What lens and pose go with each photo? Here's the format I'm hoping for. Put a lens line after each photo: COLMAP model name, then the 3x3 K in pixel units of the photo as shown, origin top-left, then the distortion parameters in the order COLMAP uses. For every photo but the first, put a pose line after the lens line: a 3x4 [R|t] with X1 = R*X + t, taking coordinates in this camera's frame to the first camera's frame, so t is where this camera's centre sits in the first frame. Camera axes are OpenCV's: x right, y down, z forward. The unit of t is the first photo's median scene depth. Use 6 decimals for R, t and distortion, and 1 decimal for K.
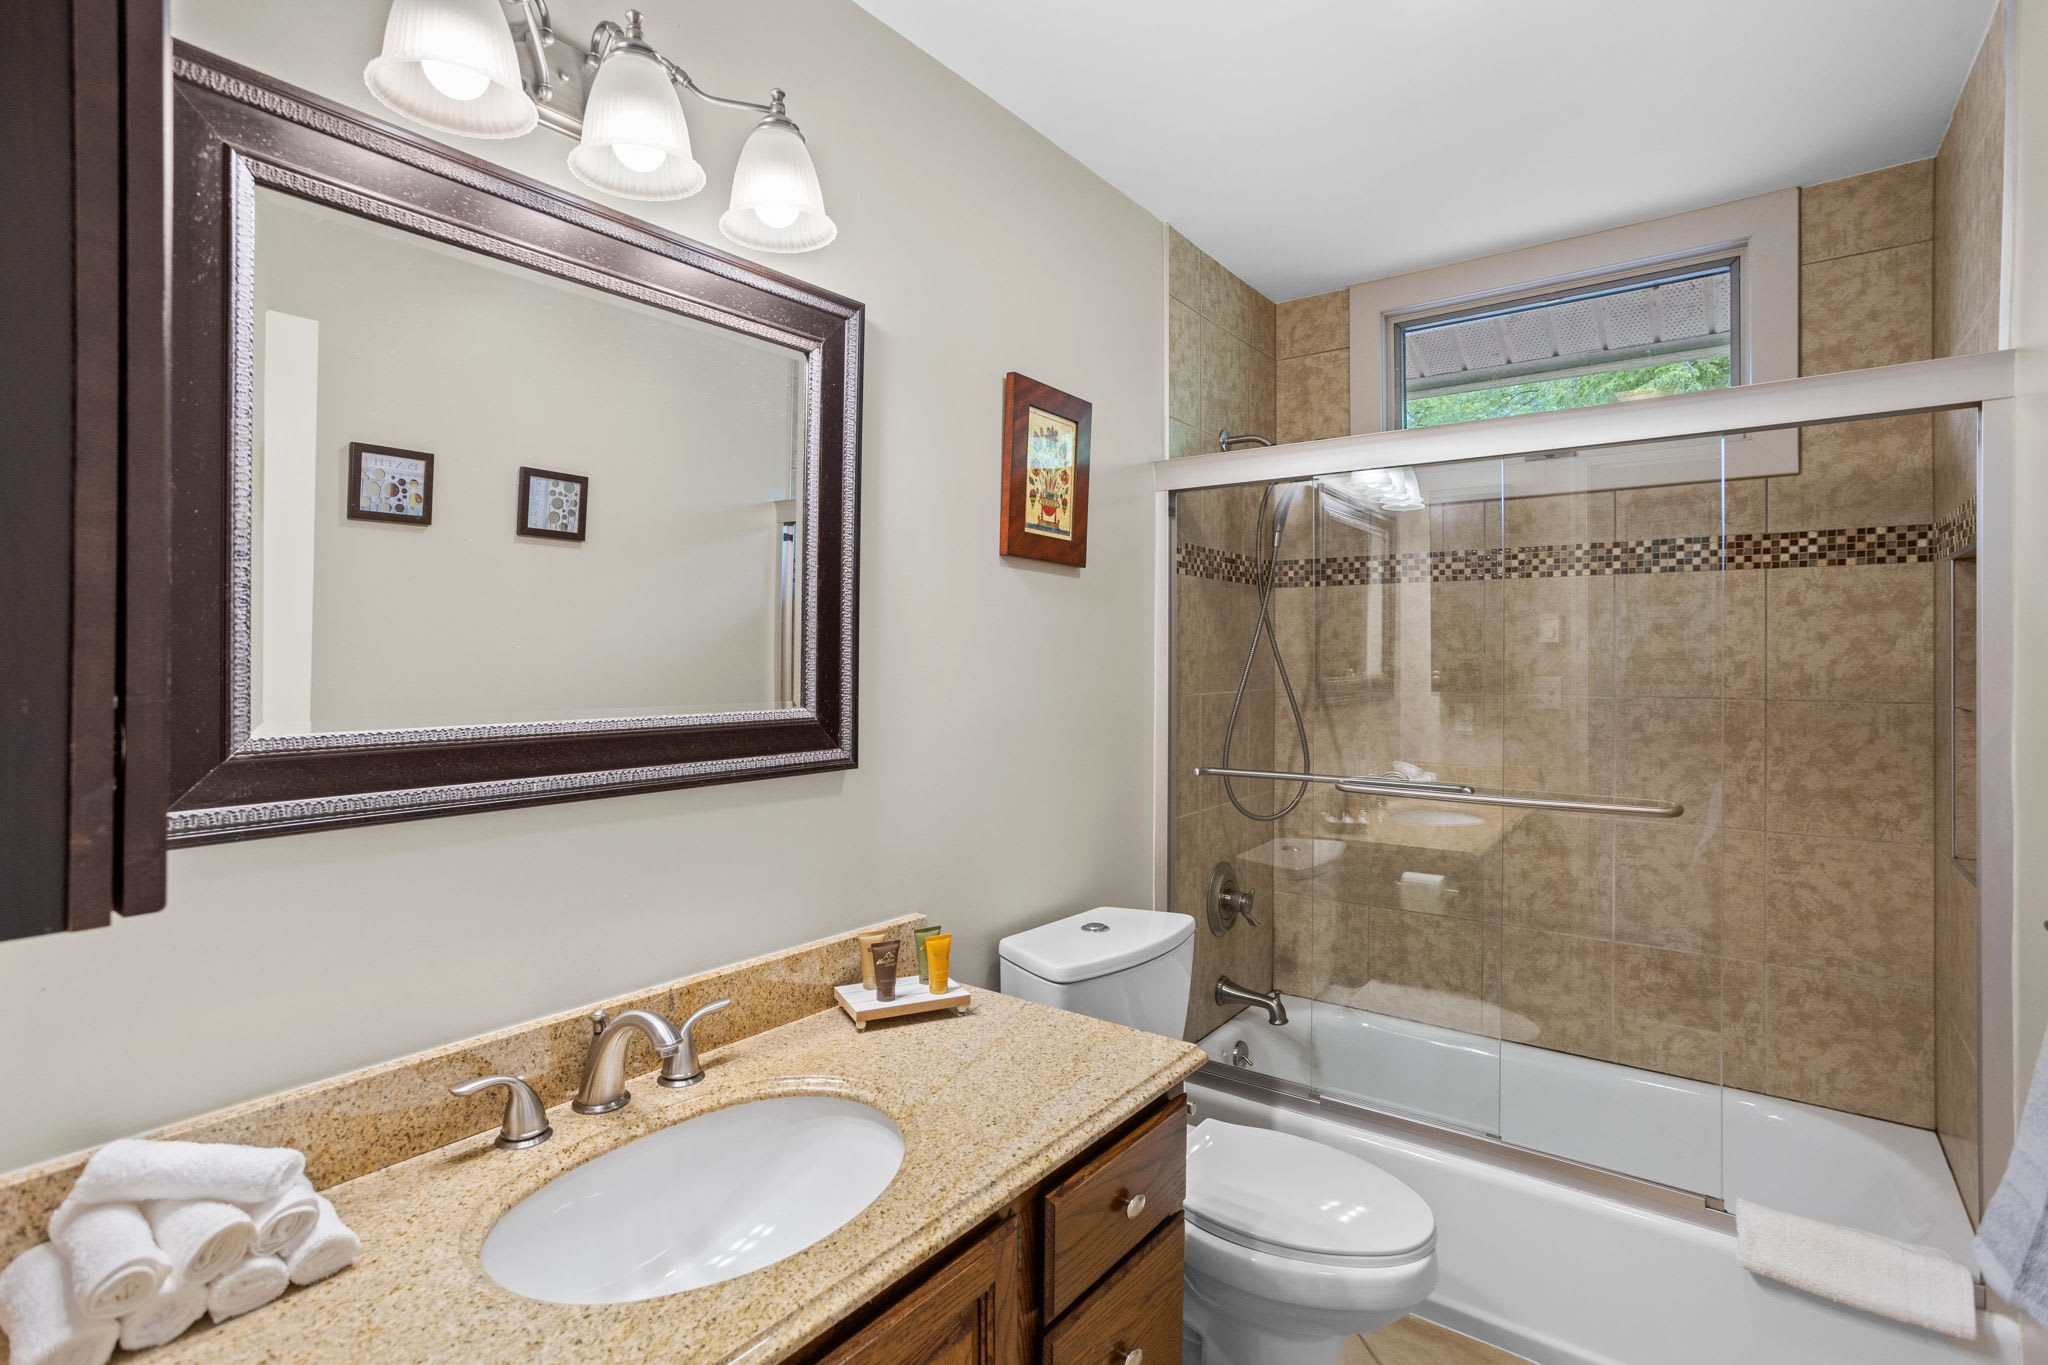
lens RADIAL K [[994.9, 0, 1022.6], [0, 994.9, 661.0], [0, 0, 1]] dist [-0.044269, 0.024420]
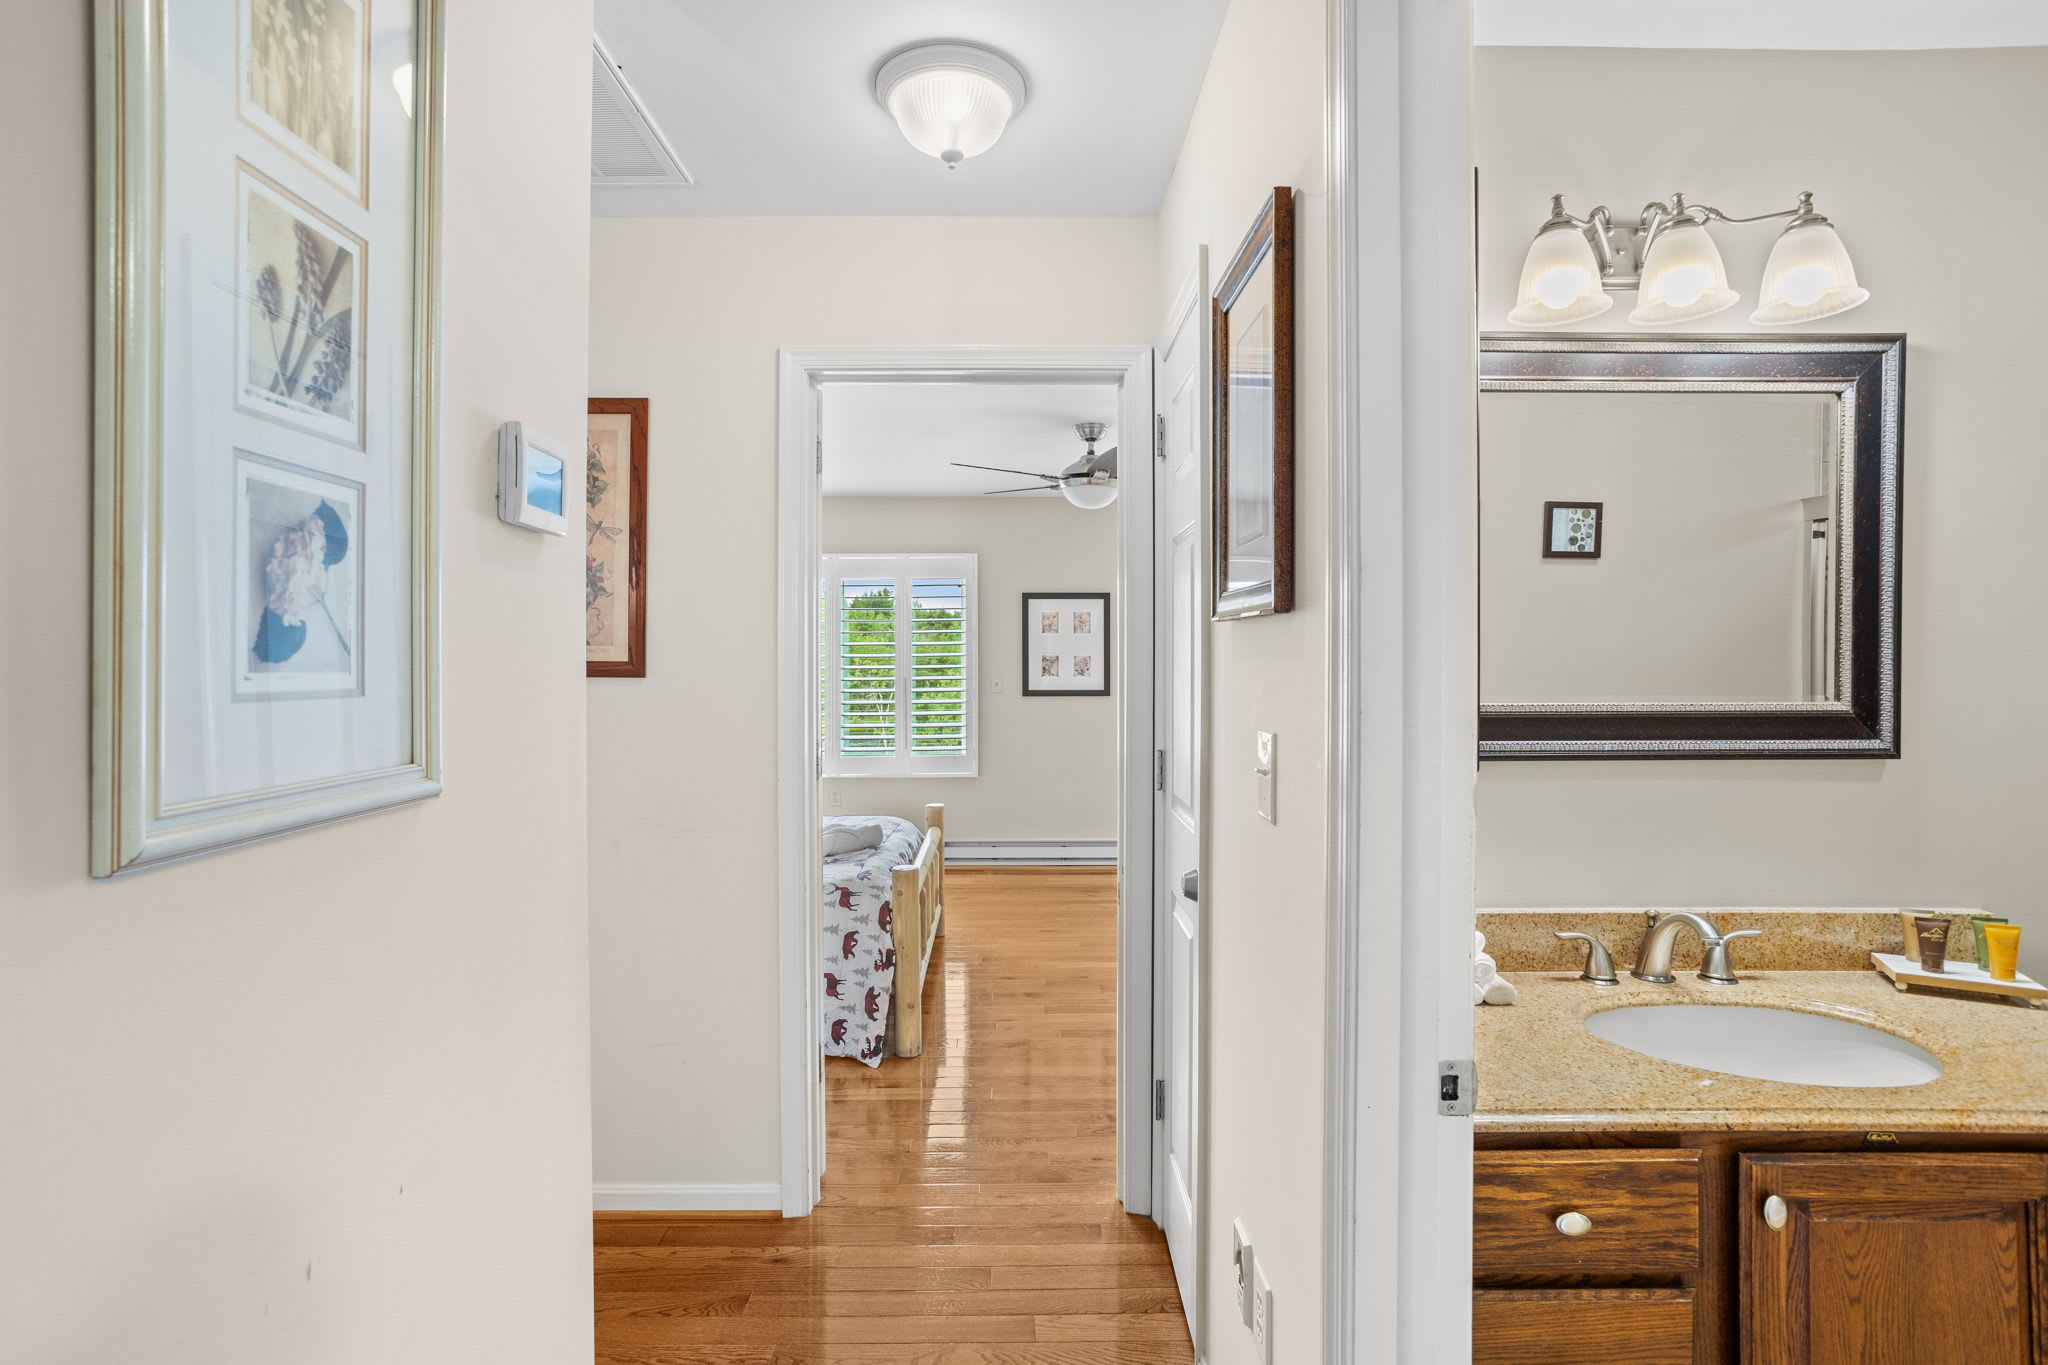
lens RADIAL K [[994.9, 0, 1022.6], [0, 994.9, 661.0], [0, 0, 1]] dist [-0.044269, 0.024420]
pose [[0.609353, -0.002360, -0.792895, 0.120893], [0.000015, 0.999996, -0.002965, 0.004175], [0.792899, 0.001795, 0.609351, -0.524271]]
